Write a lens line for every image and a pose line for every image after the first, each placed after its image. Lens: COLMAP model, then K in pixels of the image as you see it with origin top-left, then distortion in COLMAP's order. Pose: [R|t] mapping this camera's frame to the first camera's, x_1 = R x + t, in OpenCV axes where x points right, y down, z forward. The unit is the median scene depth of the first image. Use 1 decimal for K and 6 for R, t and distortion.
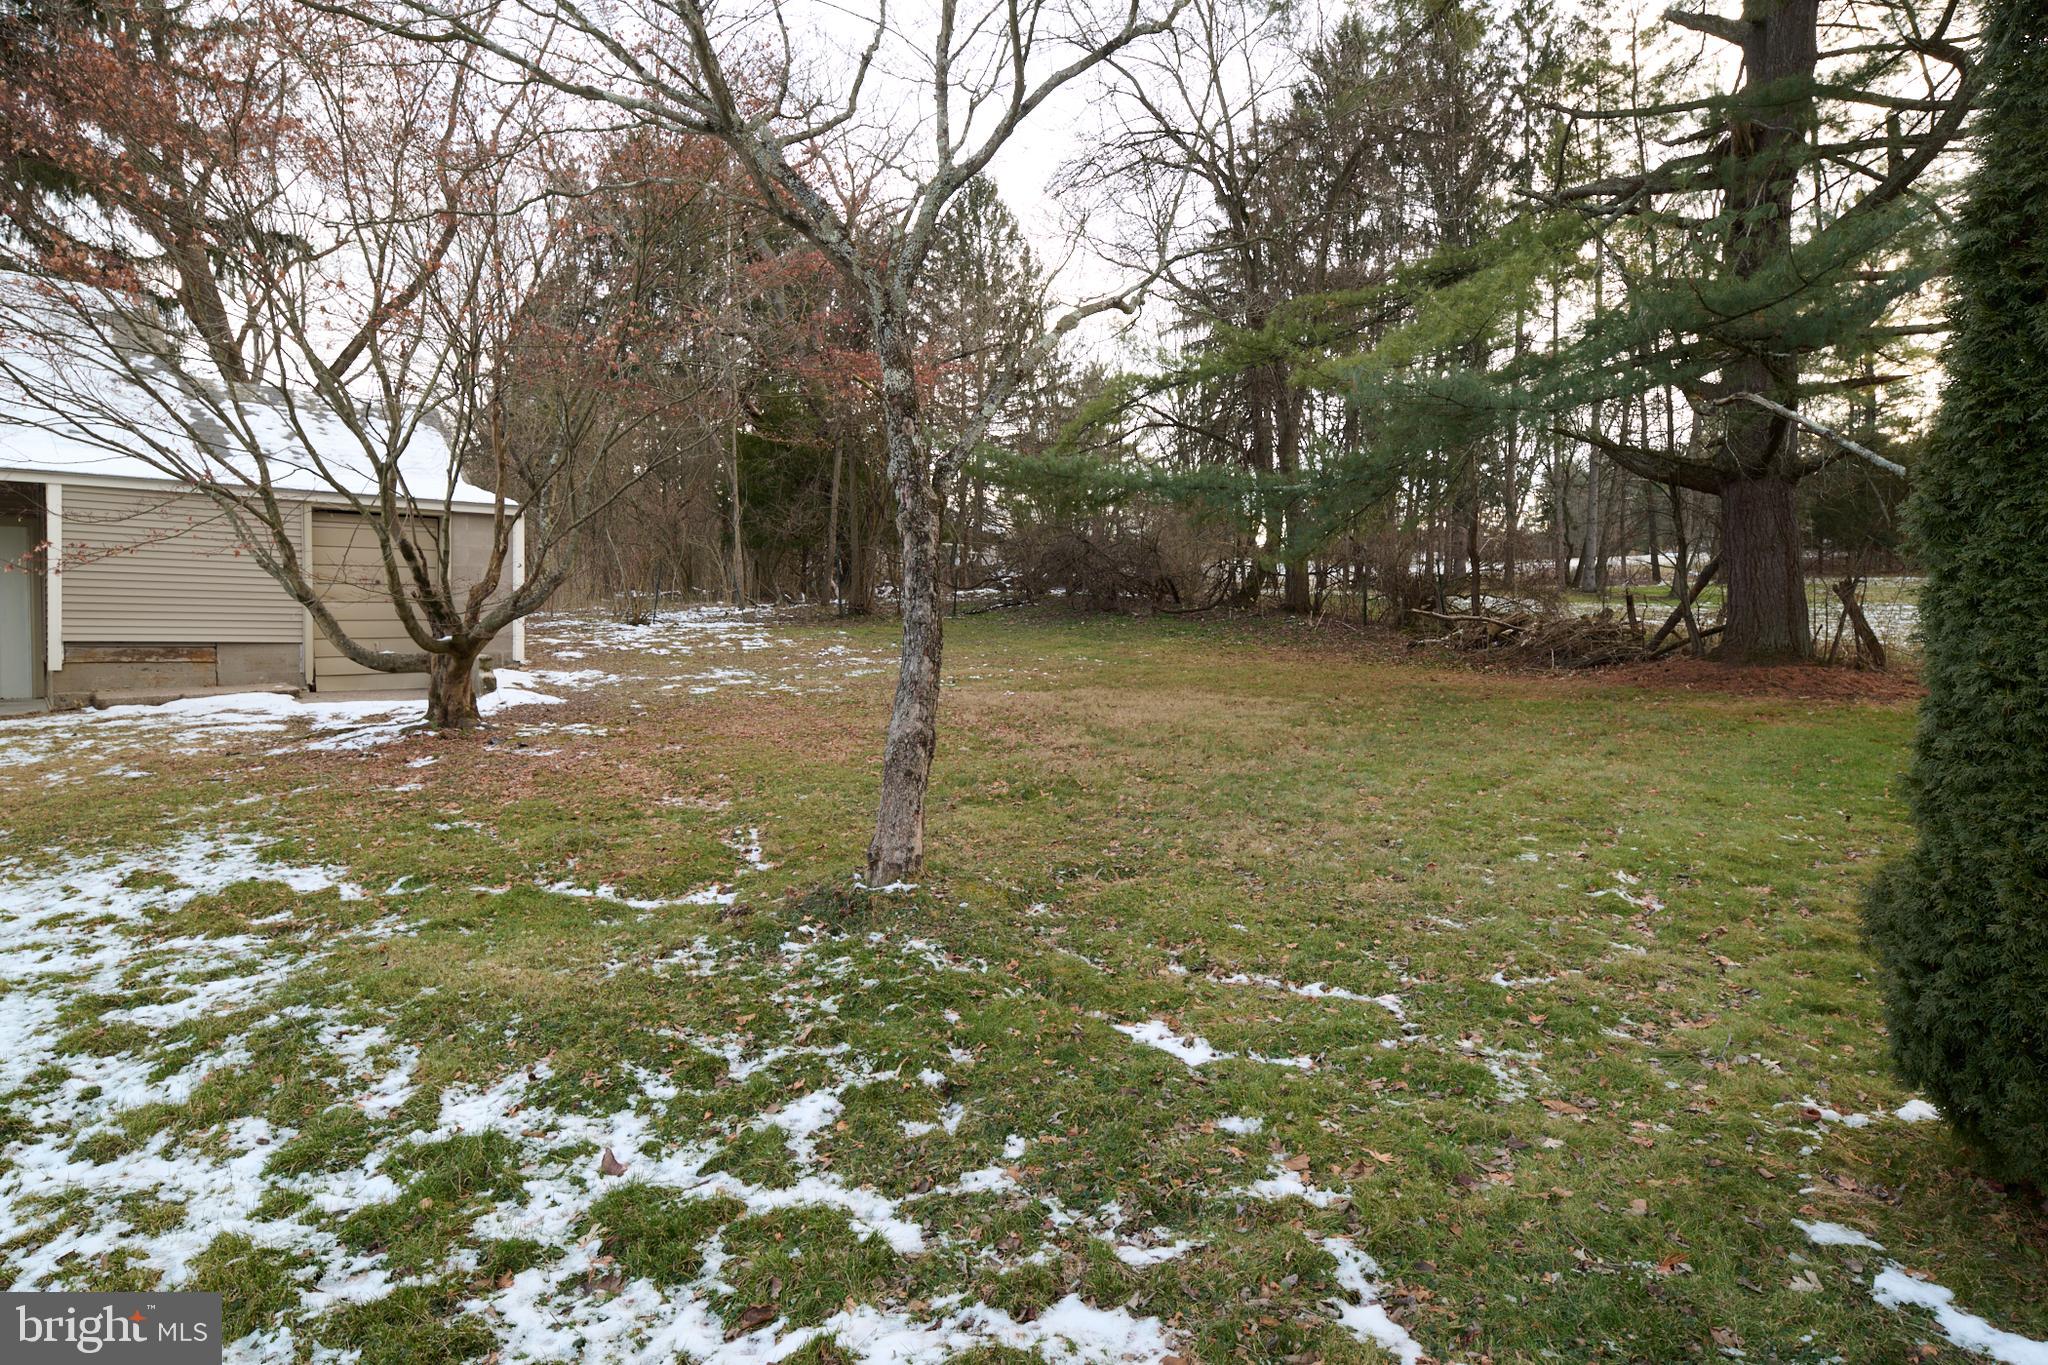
lens RADIAL K [[1128.6, 0, 1053.9], [0, 1128.6, 638.4], [0, 0, 1]] dist [0.007068, -0.008438]
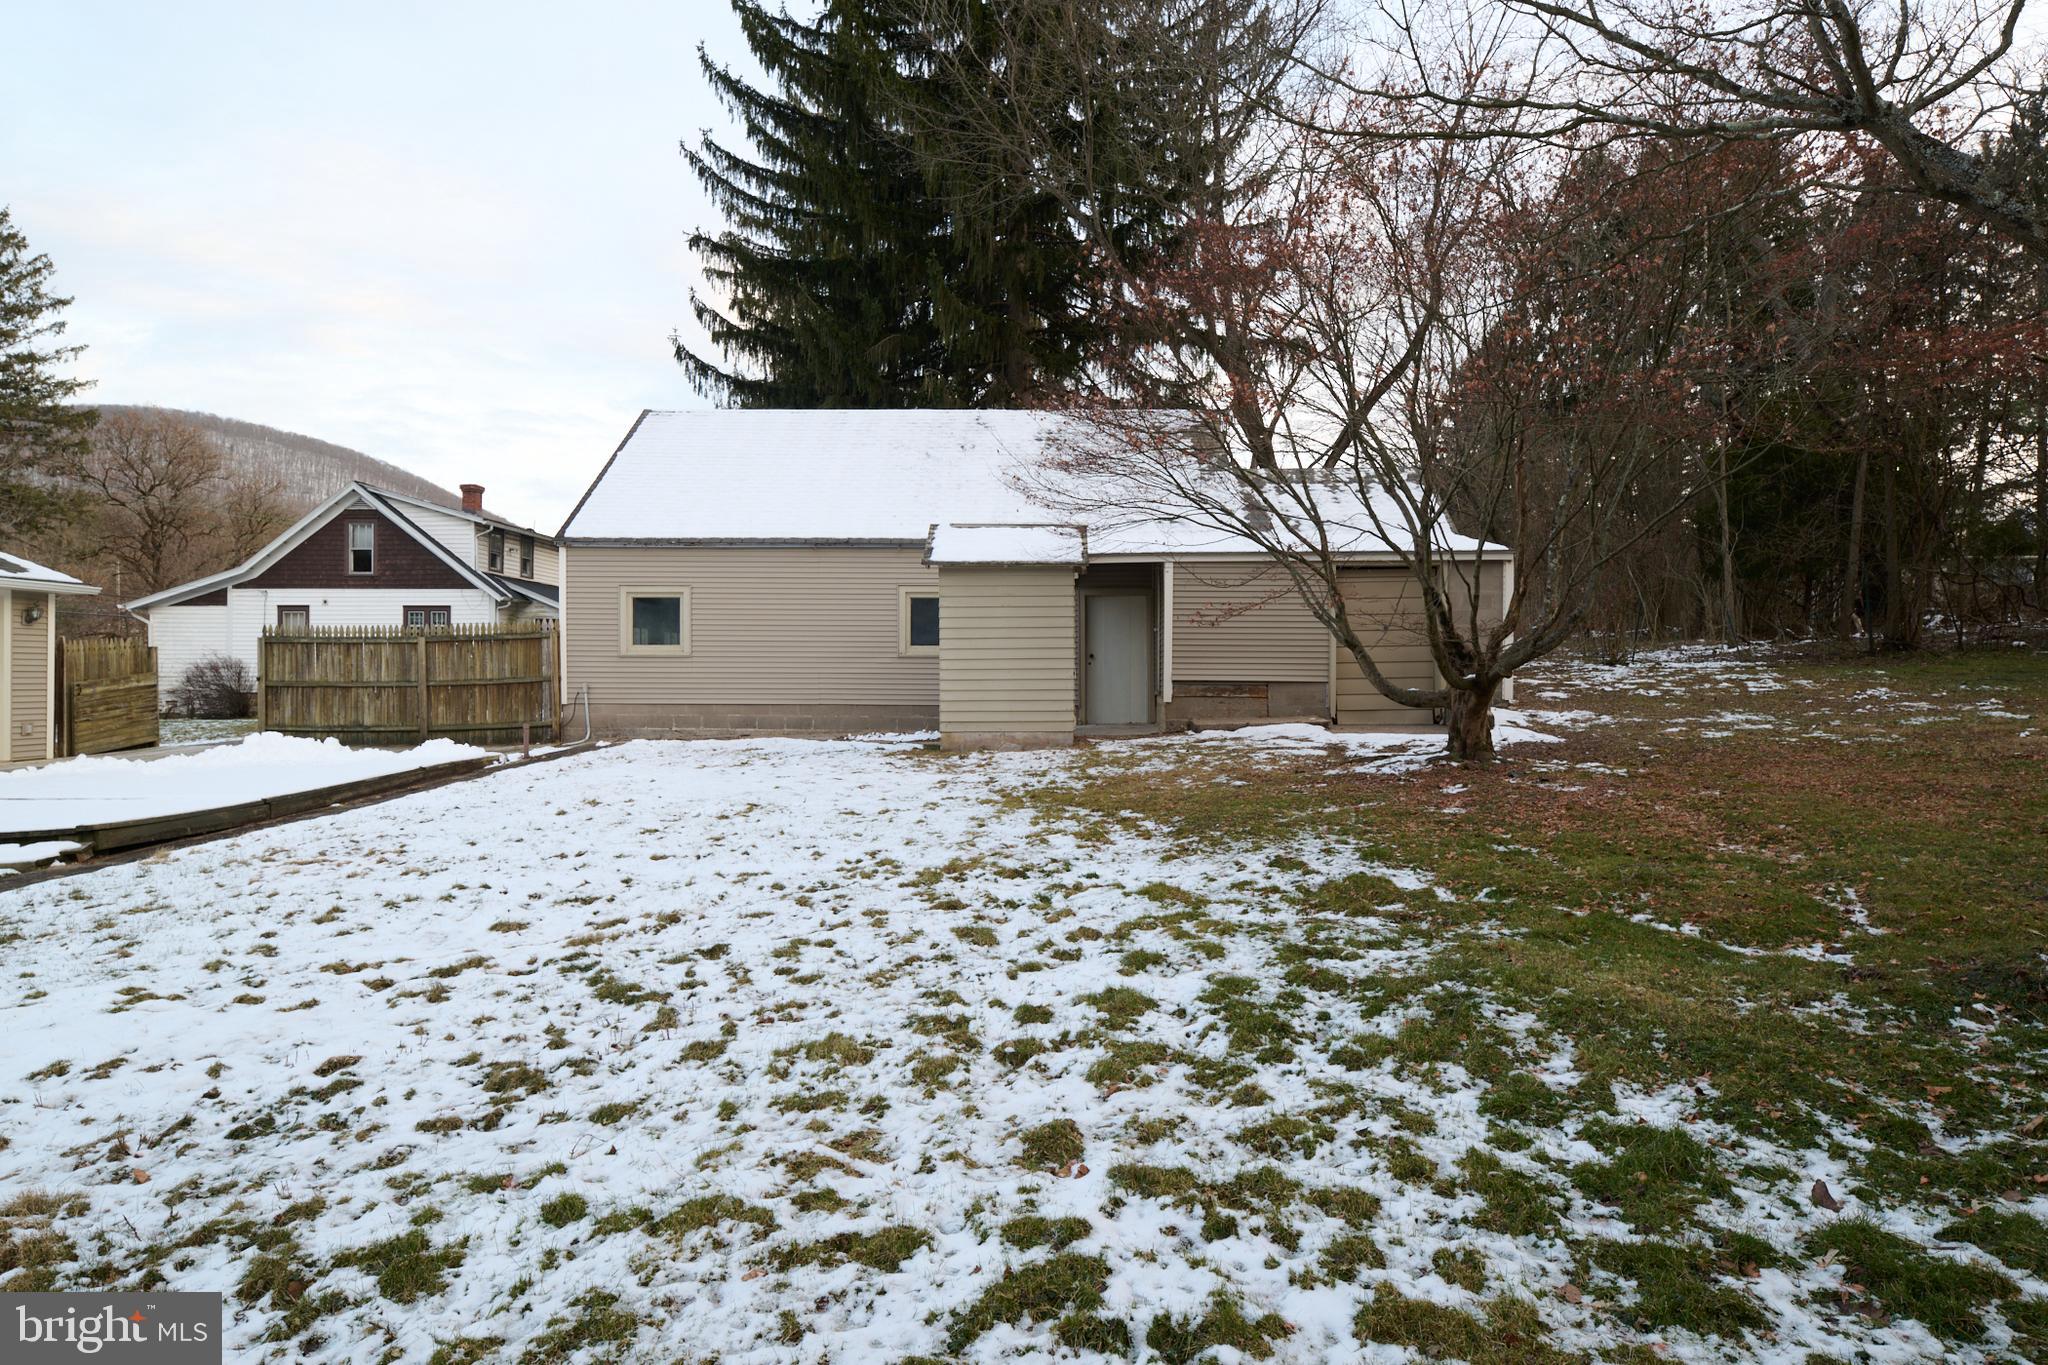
lens RADIAL K [[1128.6, 0, 1043.9], [0, 1128.6, 670.5], [0, 0, 1]] dist [0.007068, -0.008438]
pose [[0.694348, -0.005359, -0.719620, -0.075442], [-0.001013, 0.999964, -0.008424, 0.006024], [0.719639, 0.006578, 0.694317, -0.091940]]
